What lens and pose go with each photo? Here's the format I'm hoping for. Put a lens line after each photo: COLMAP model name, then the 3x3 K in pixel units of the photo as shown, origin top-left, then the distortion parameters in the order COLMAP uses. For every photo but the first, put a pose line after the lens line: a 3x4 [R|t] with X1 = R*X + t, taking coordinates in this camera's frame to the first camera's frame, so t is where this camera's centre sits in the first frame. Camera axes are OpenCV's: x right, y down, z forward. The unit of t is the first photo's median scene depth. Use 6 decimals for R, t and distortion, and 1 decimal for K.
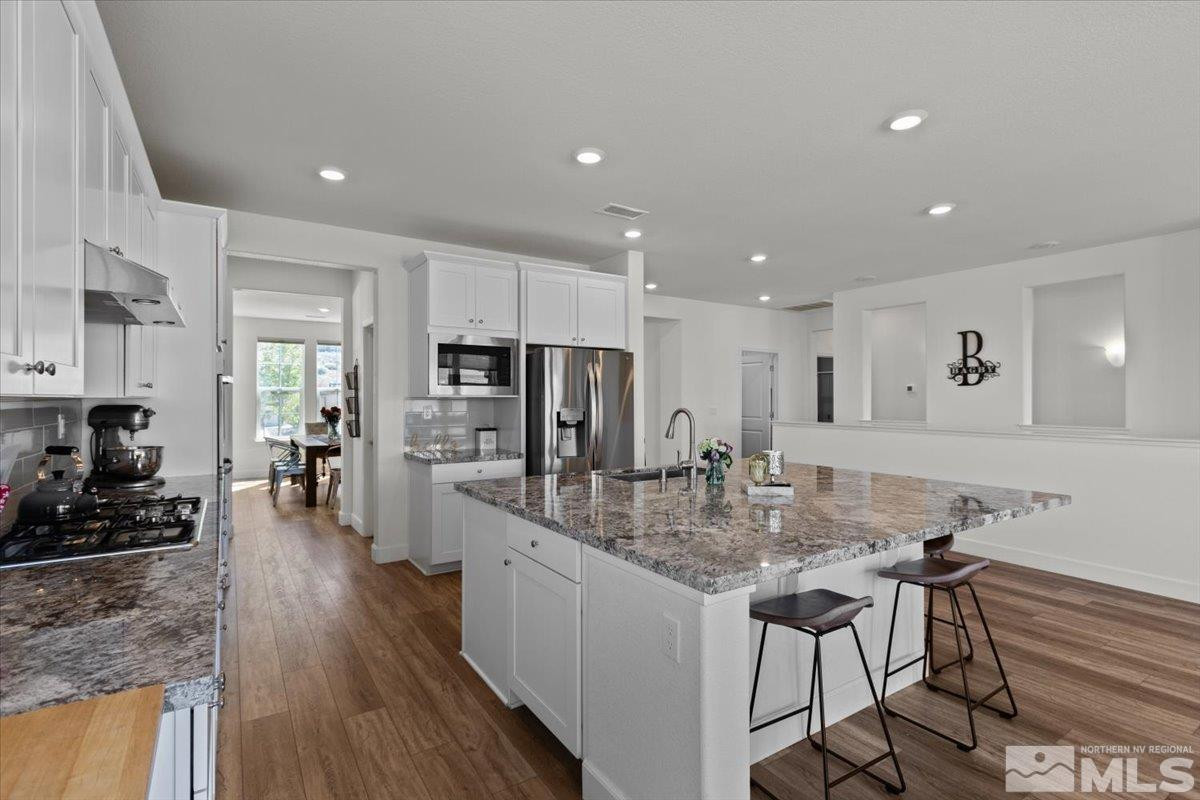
lens RADIAL K [[563.6, 0, 598.9], [0, 563.6, 399.2], [0, 0, 1]] dist [0.004414, 0.000404]
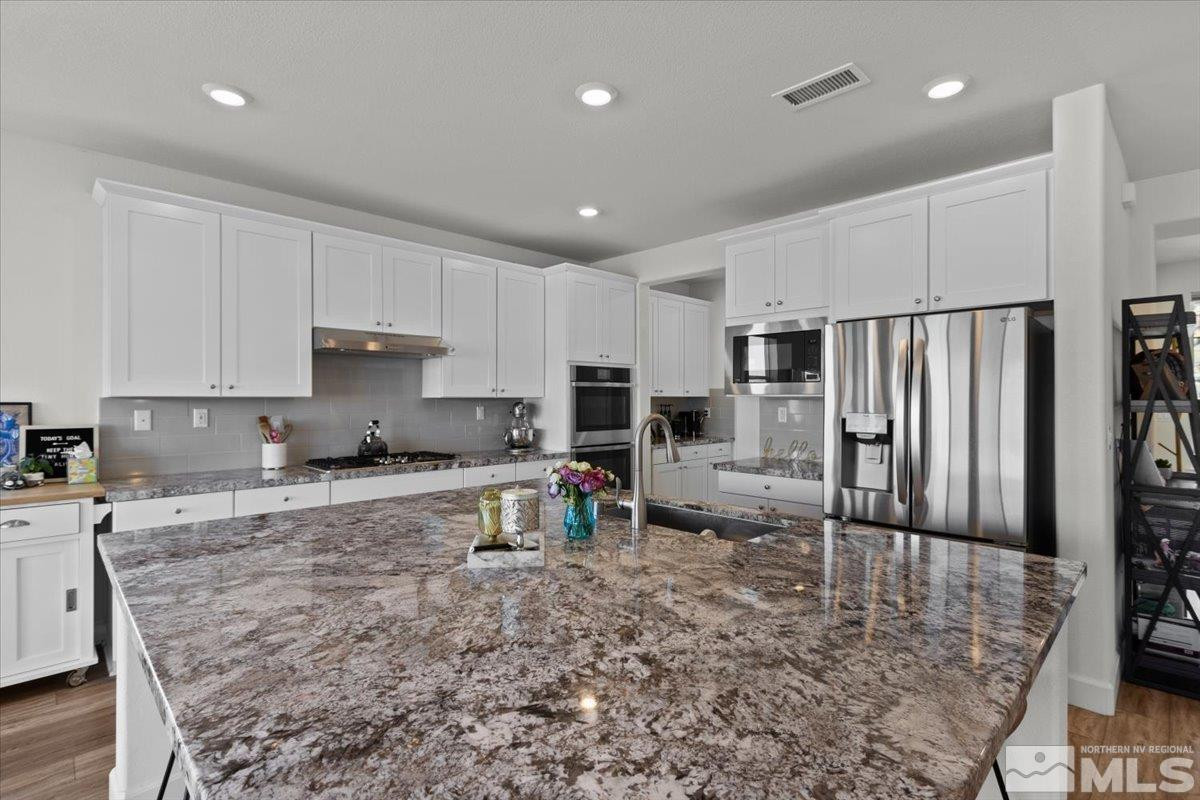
lens RADIAL K [[563.6, 0, 600.0], [0, 563.6, 398.9], [0, 0, 1]] dist [0.004414, 0.000404]
pose [[0.199147, 0.002195, -0.979967, 0.527156], [0.002445, 0.999993, 0.002737, -0.003302], [0.979967, -0.002941, 0.199140, 0.582996]]
